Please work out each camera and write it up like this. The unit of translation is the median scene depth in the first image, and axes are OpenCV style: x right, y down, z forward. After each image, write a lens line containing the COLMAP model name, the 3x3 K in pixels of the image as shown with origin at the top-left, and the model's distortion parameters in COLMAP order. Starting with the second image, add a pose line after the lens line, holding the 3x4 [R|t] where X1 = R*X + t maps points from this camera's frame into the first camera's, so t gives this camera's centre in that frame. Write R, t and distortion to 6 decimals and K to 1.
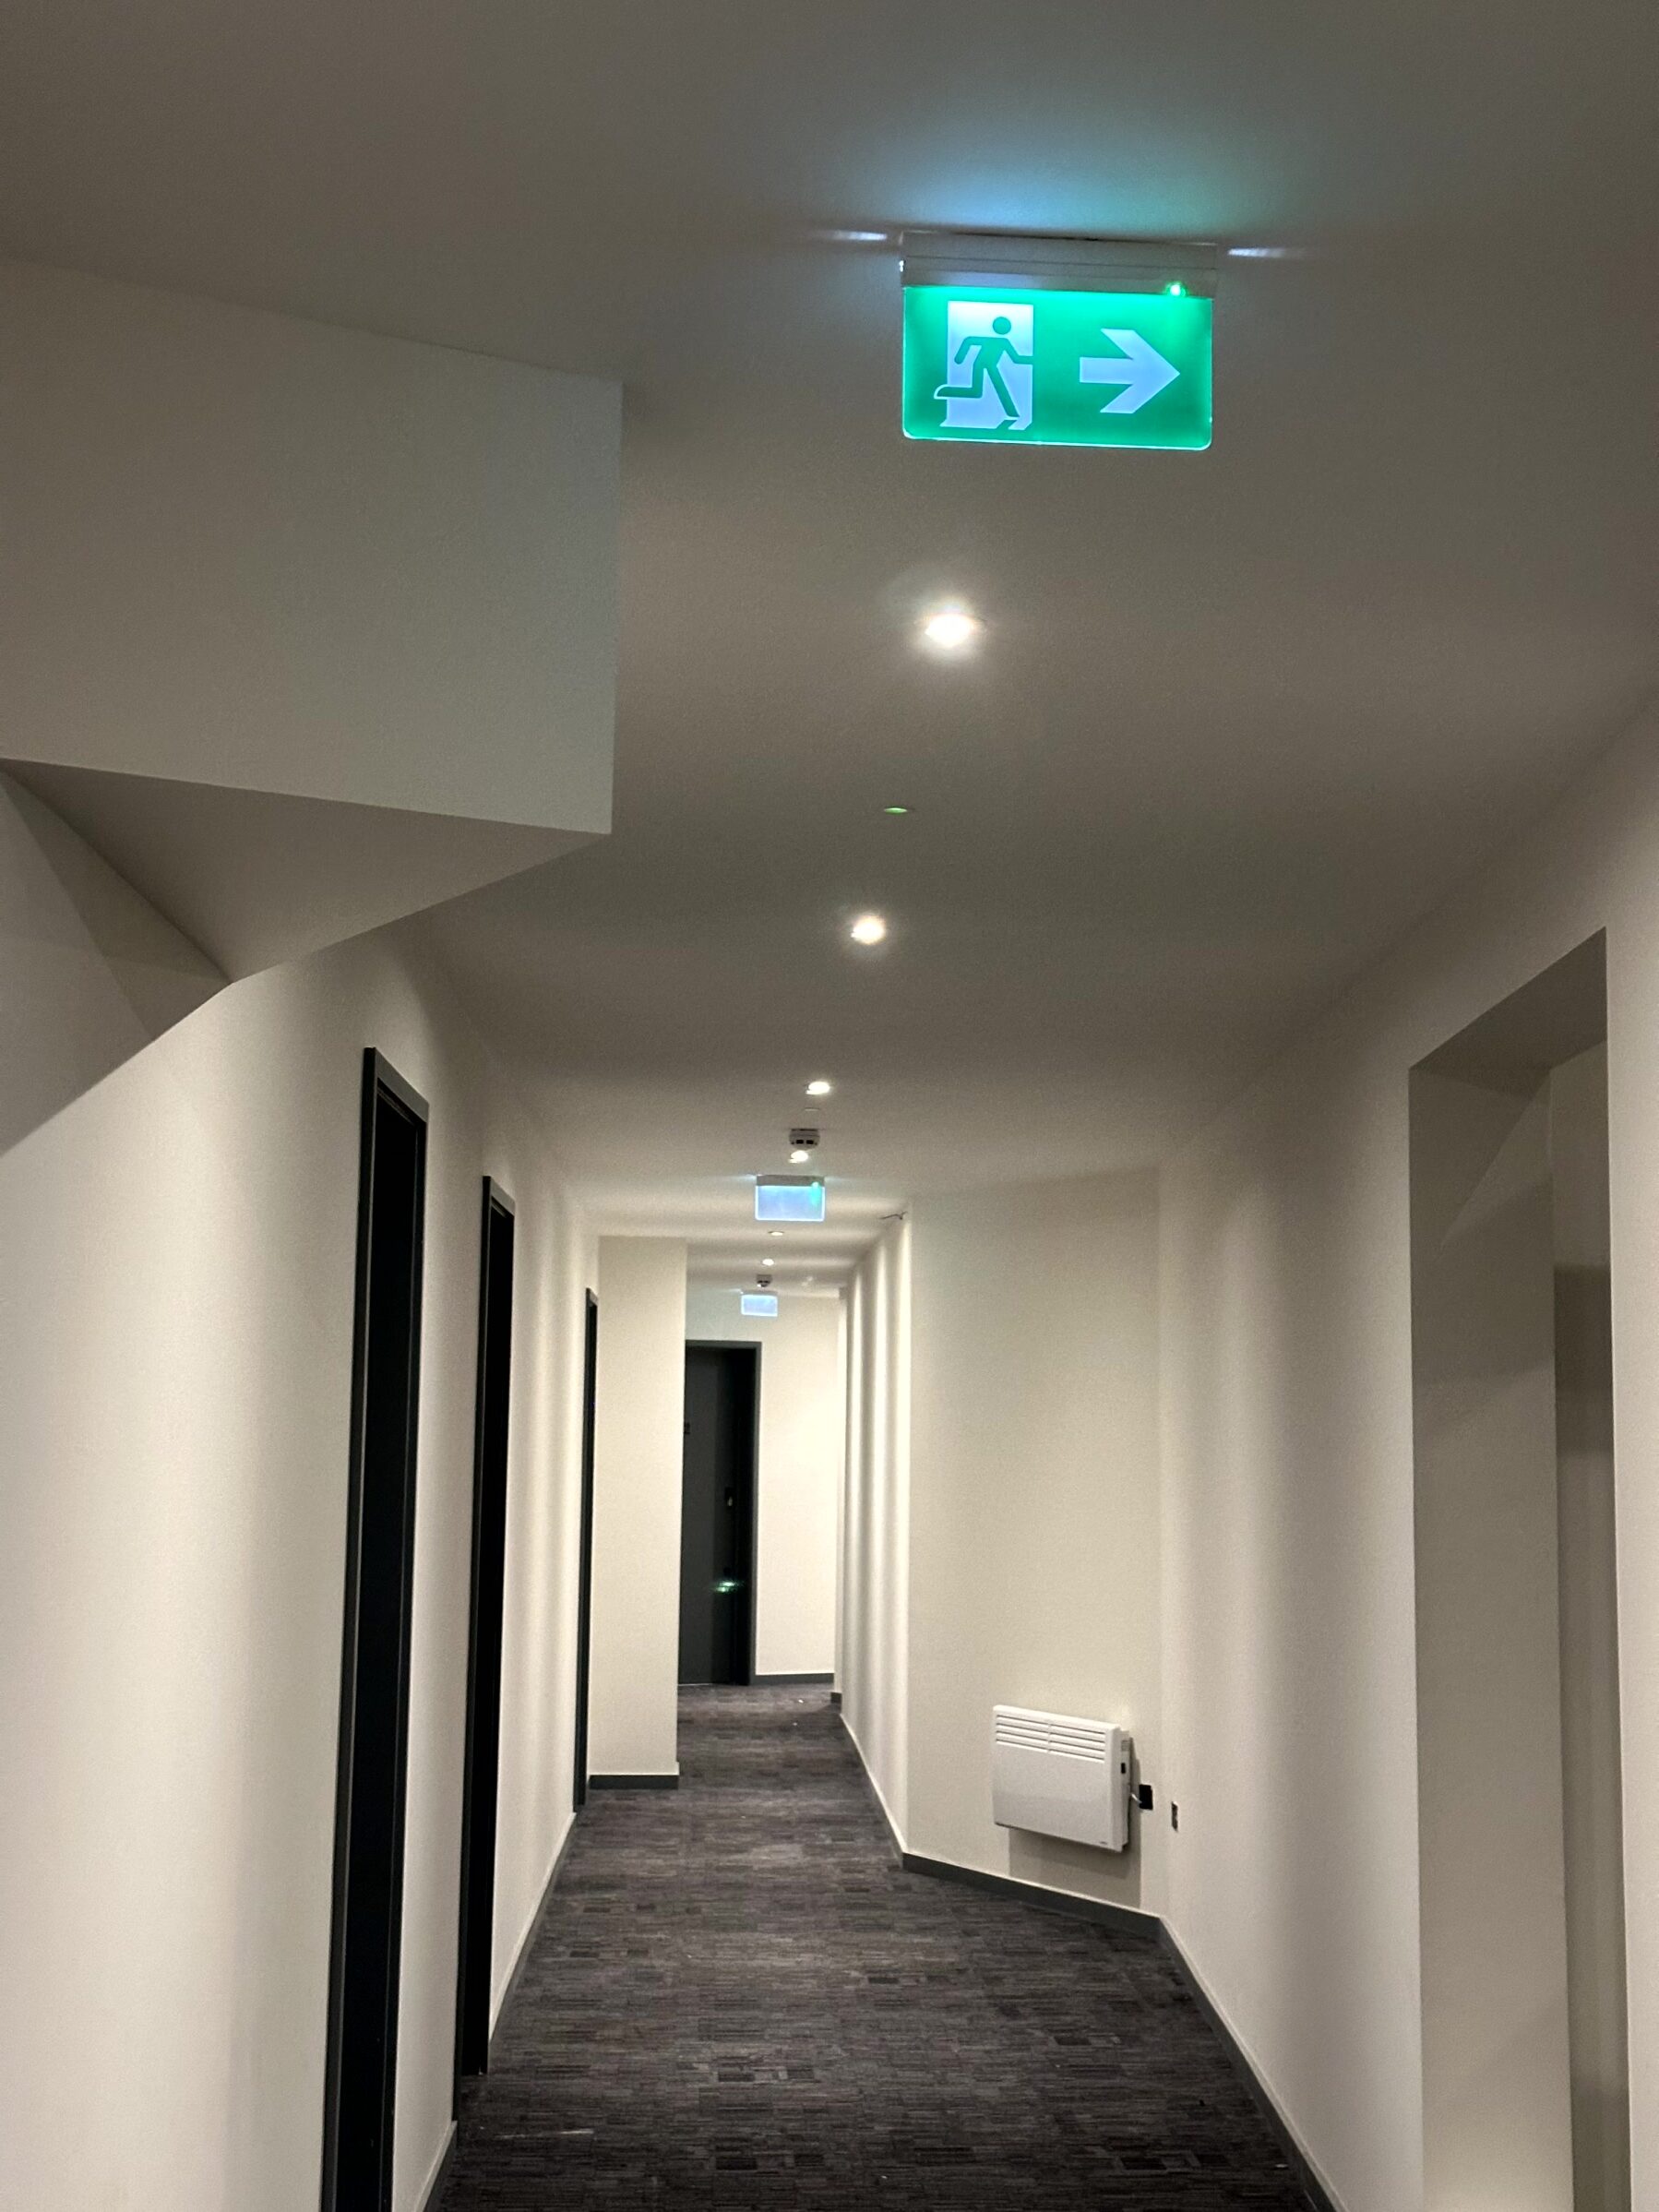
lens RADIAL K [[2908.5, 0, 887.7], [0, 2908.5, 1066.1], [0, 0, 1]] dist [0.068365, 0.000000]
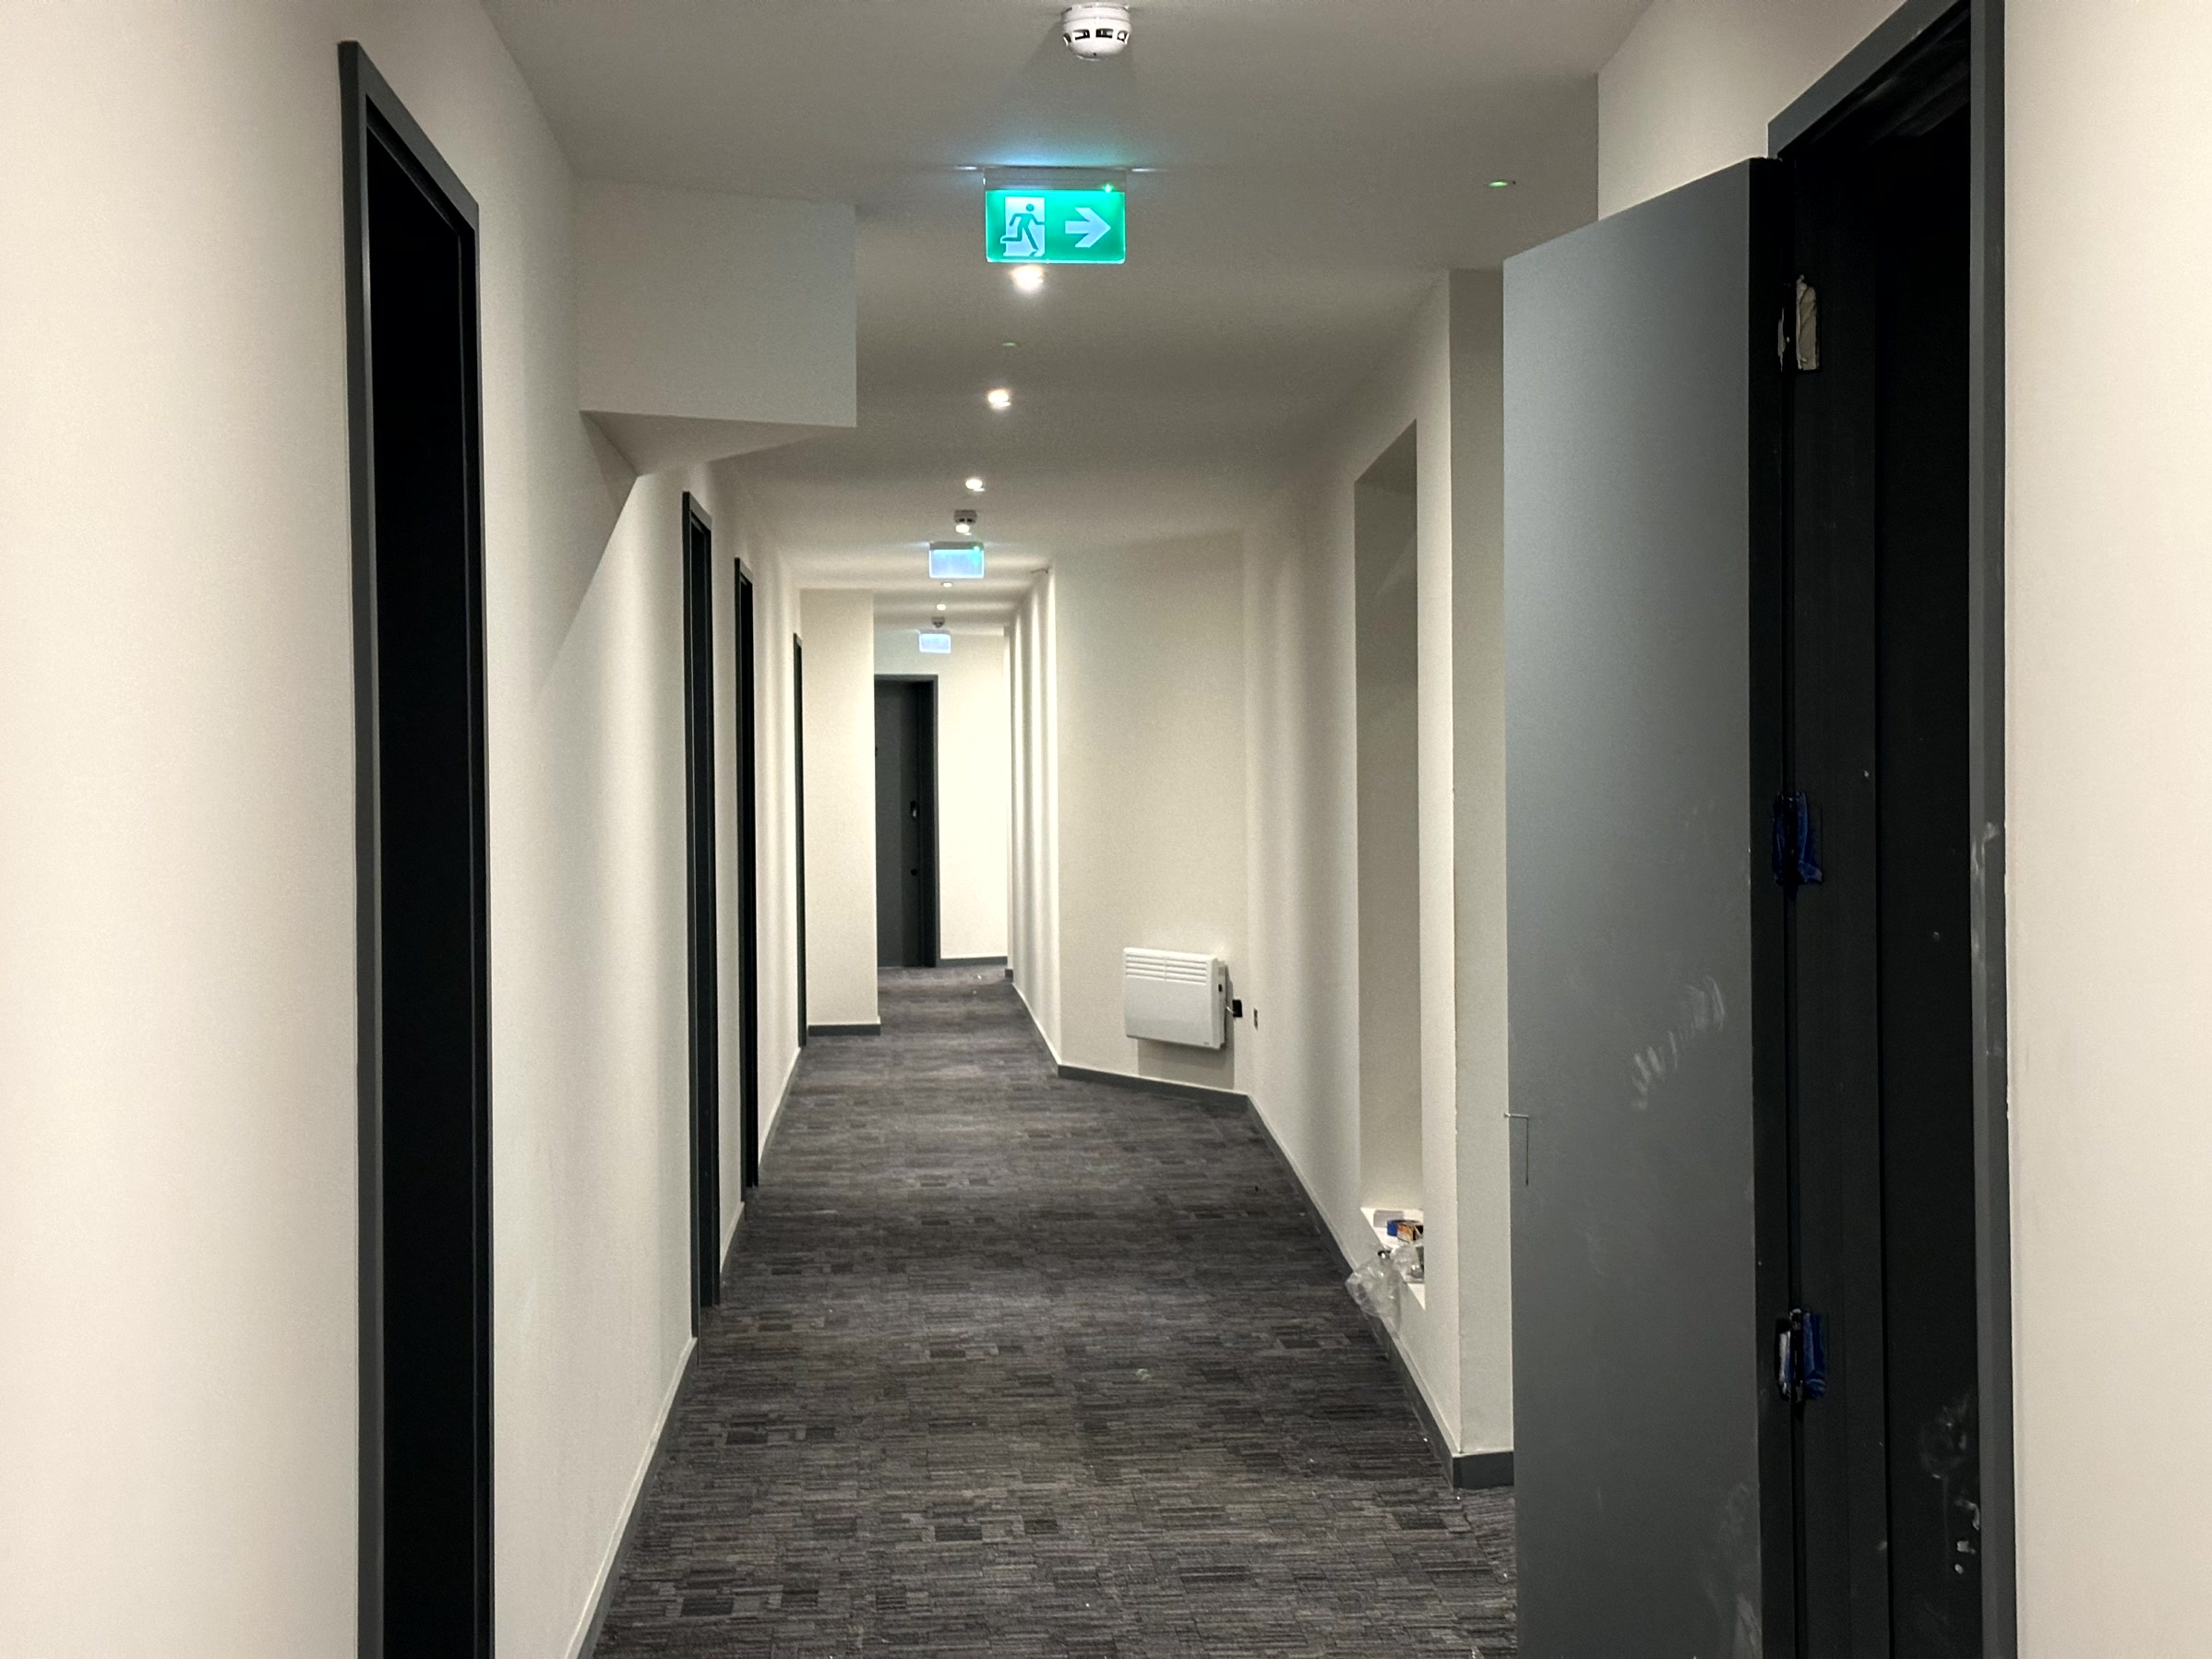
lens RADIAL K [[2908.5, 0, 1085.7], [0, 2908.5, 813.5], [0, 0, 1]] dist [0.068365, 0.000000]
pose [[0.999756, -0.021211, 0.006143, 0.013701], [0.020126, 0.989695, 0.141772, -0.026325], [-0.009087, -0.141614, 0.989880, -0.299639]]
